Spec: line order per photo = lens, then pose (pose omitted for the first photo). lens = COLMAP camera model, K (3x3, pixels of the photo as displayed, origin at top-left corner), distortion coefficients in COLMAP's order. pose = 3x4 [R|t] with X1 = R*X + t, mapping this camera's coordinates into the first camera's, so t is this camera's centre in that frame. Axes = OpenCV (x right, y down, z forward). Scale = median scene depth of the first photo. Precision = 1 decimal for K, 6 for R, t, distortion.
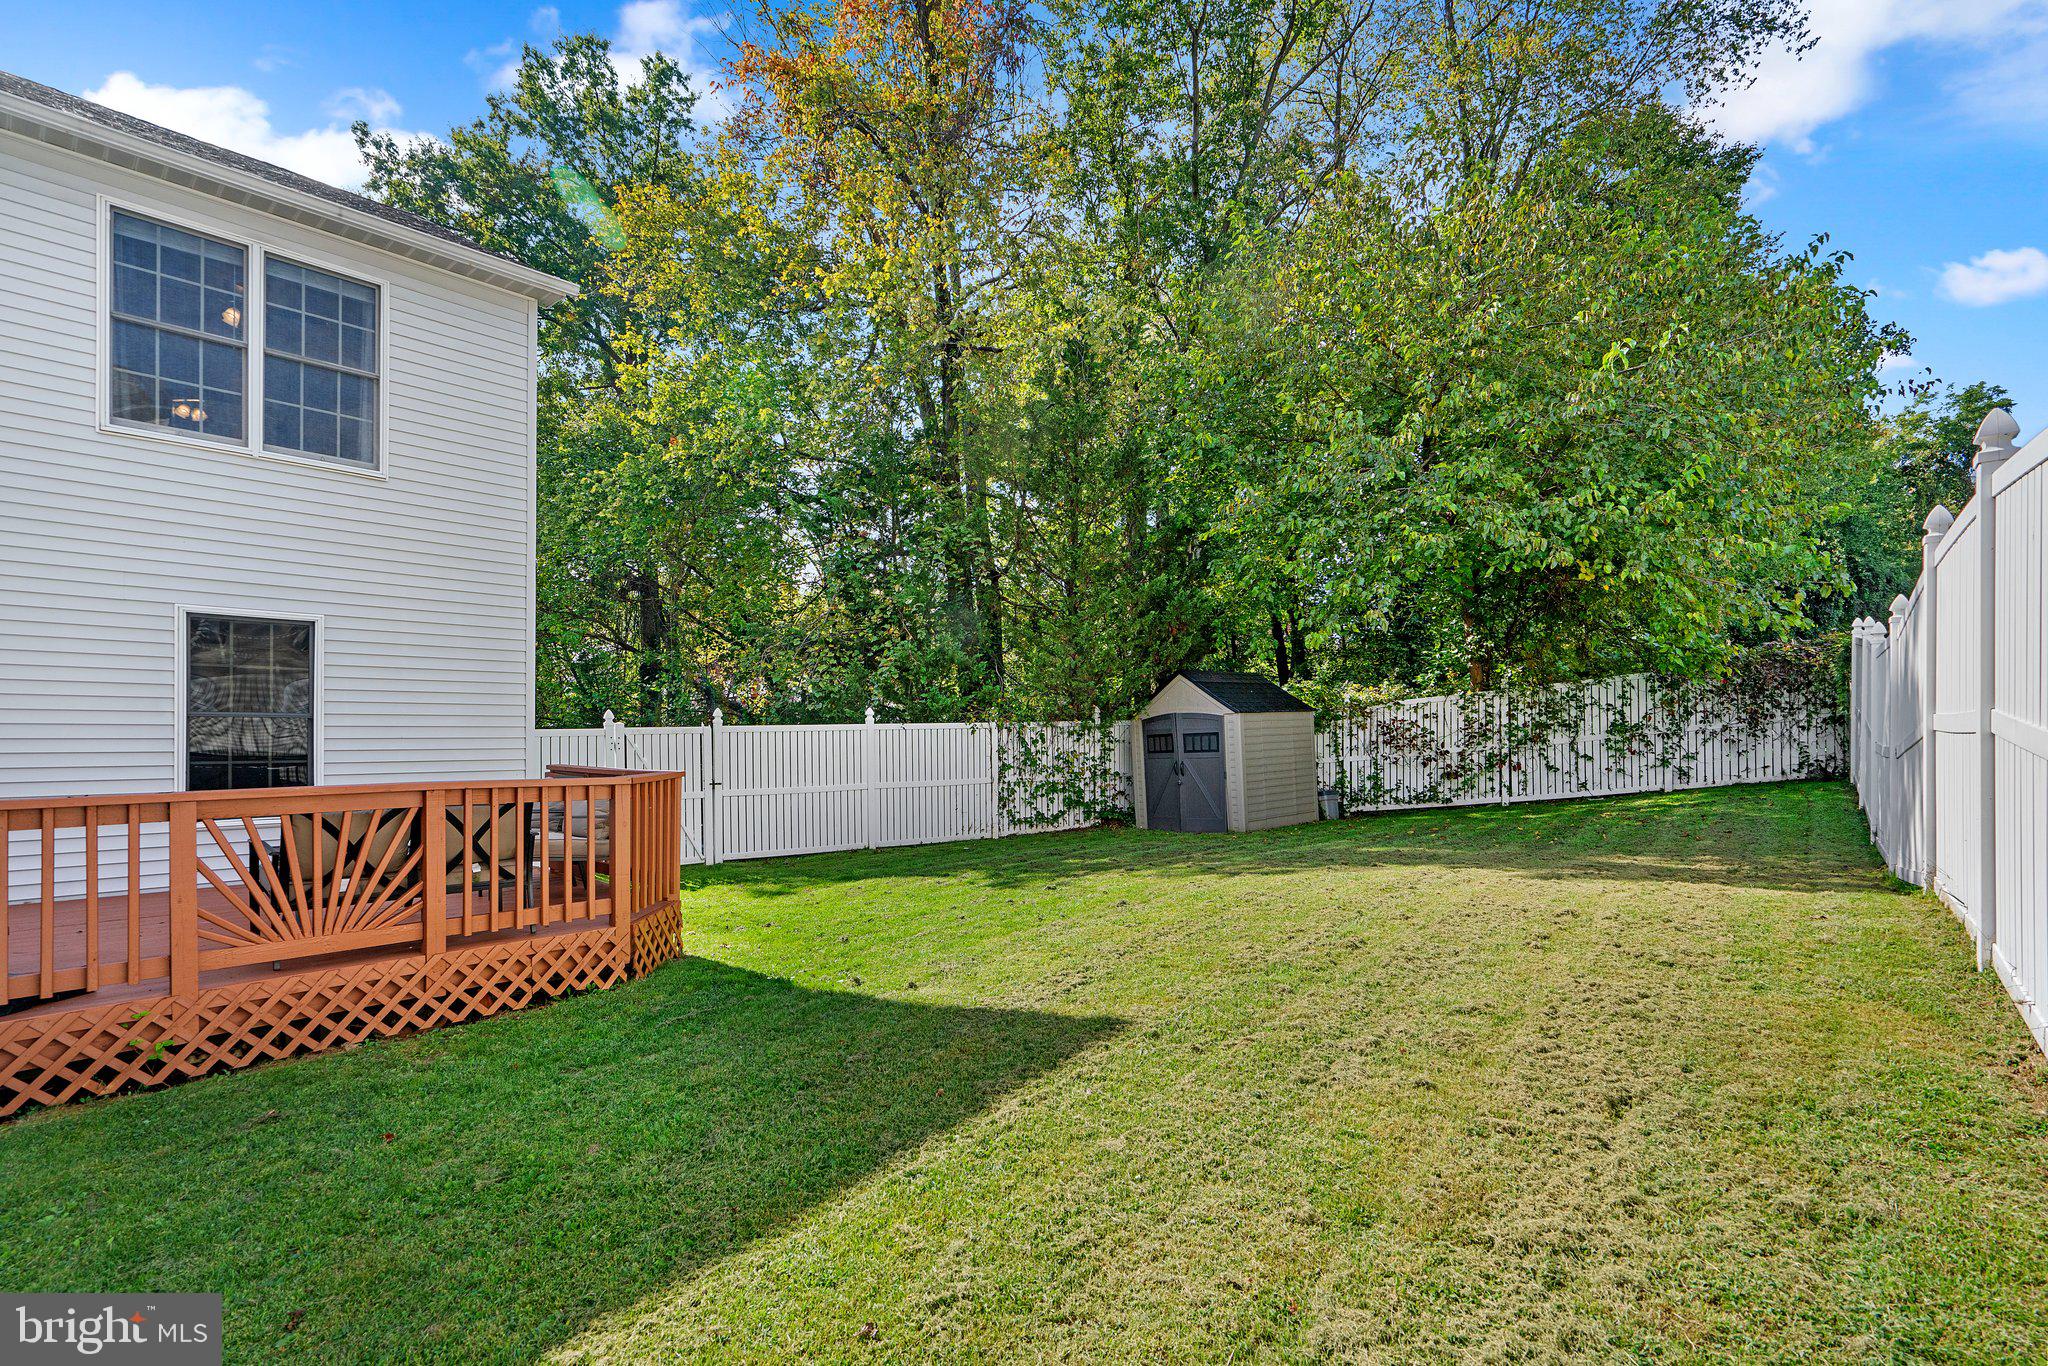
lens RADIAL K [[937.0, 0, 1021.7], [0, 937.0, 722.2], [0, 0, 1]] dist [-0.006836, -0.000027]
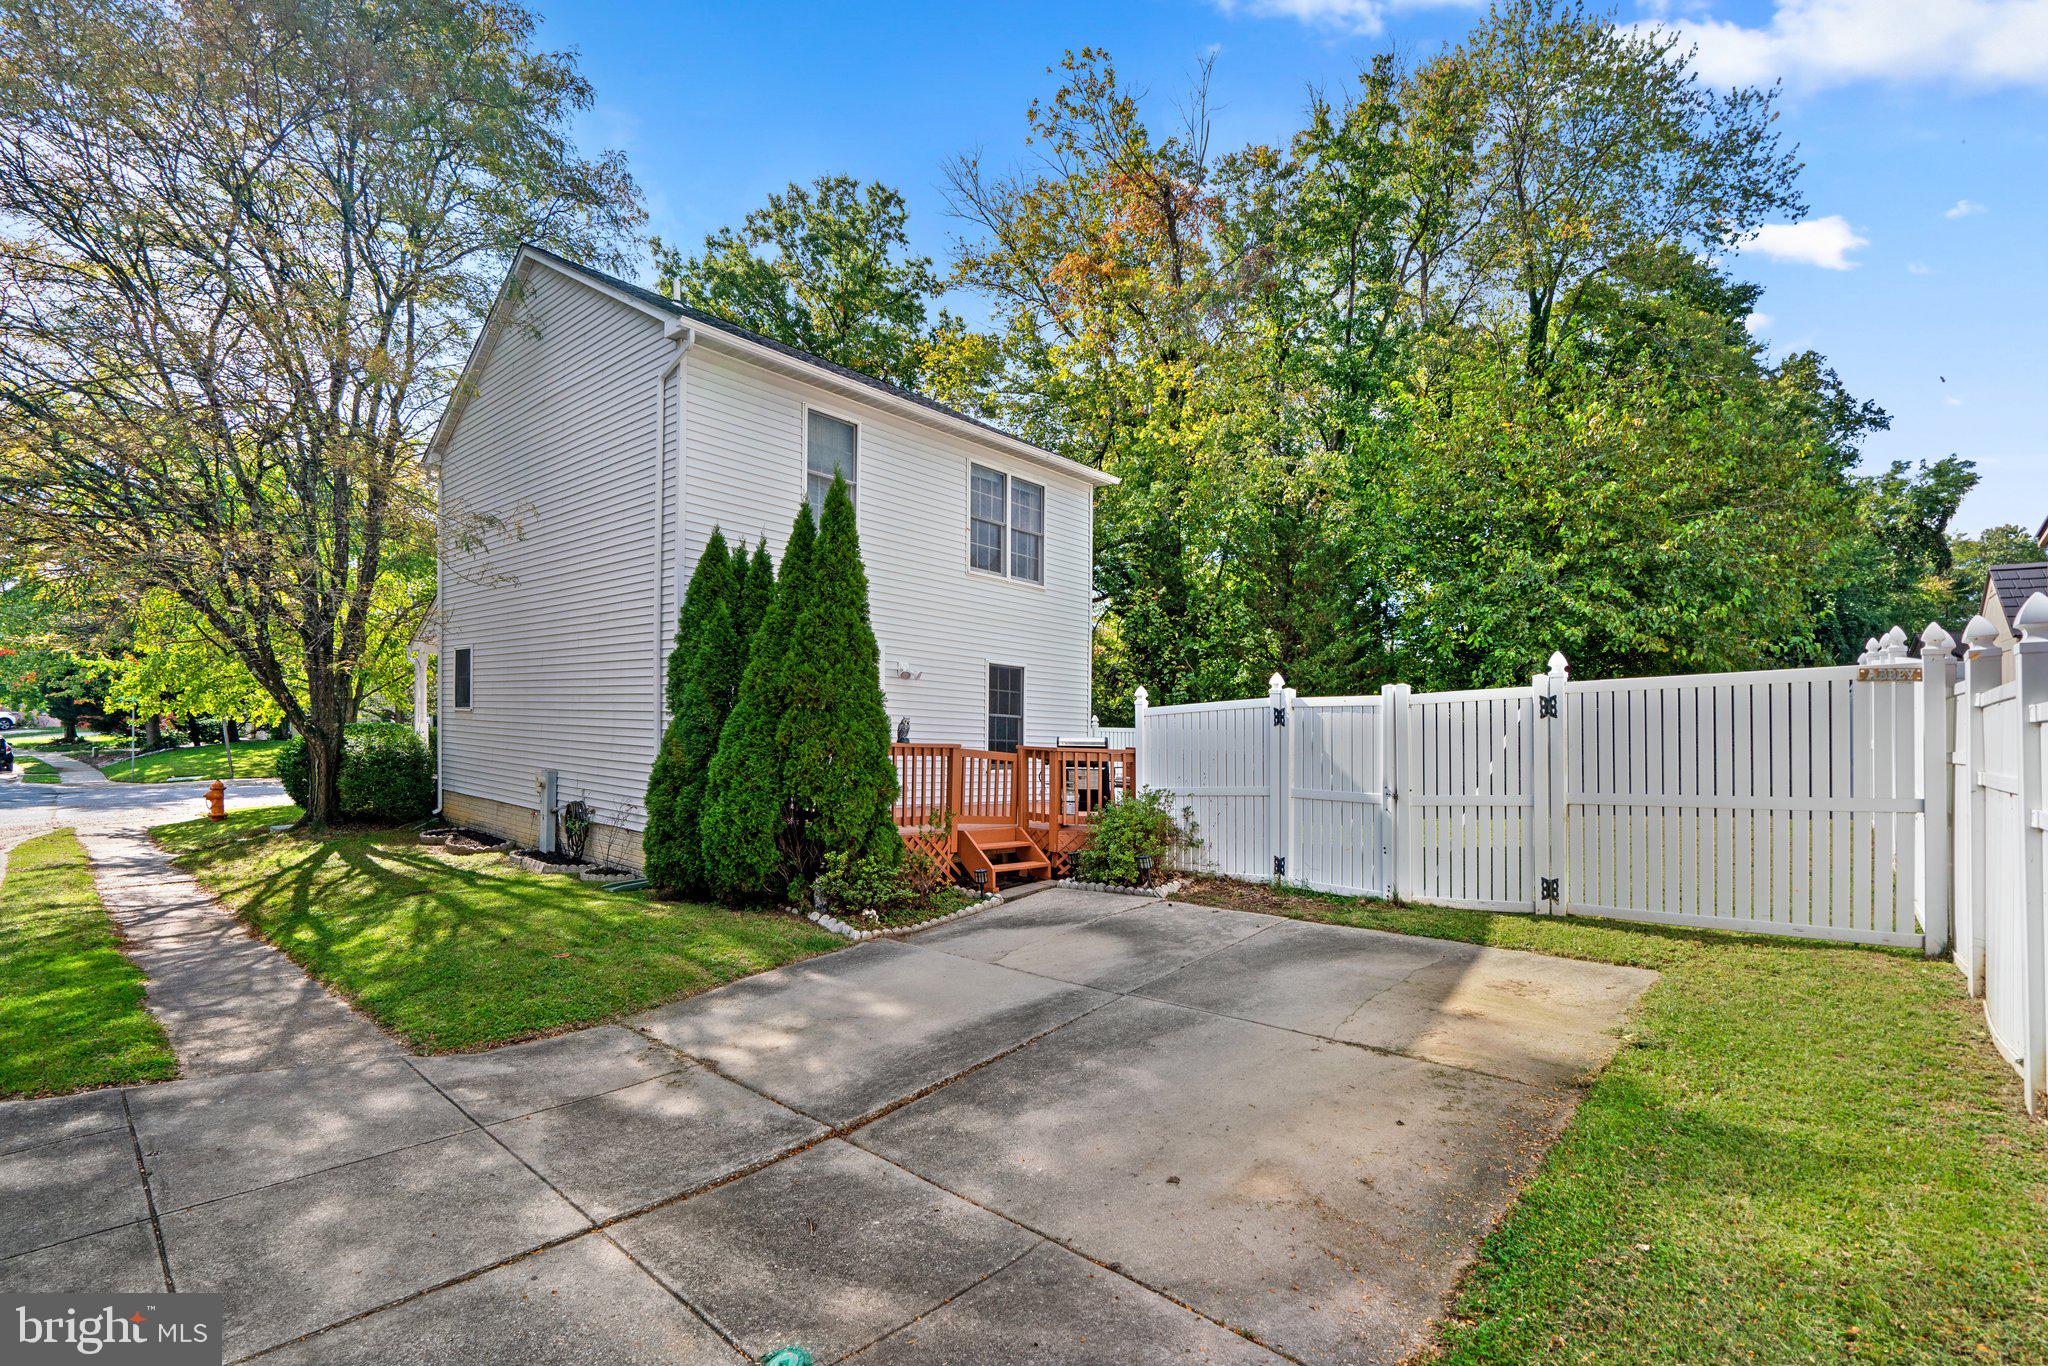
lens RADIAL K [[923.2, 0, 1022.1], [0, 923.2, 691.6], [0, 0, 1]] dist [-0.023618, -0.000304]
pose [[0.999331, 0.035404, -0.009171, -0.178278], [-0.035746, 0.998549, -0.040281, 0.004117], [0.007731, 0.040582, 0.999146, -0.209489]]
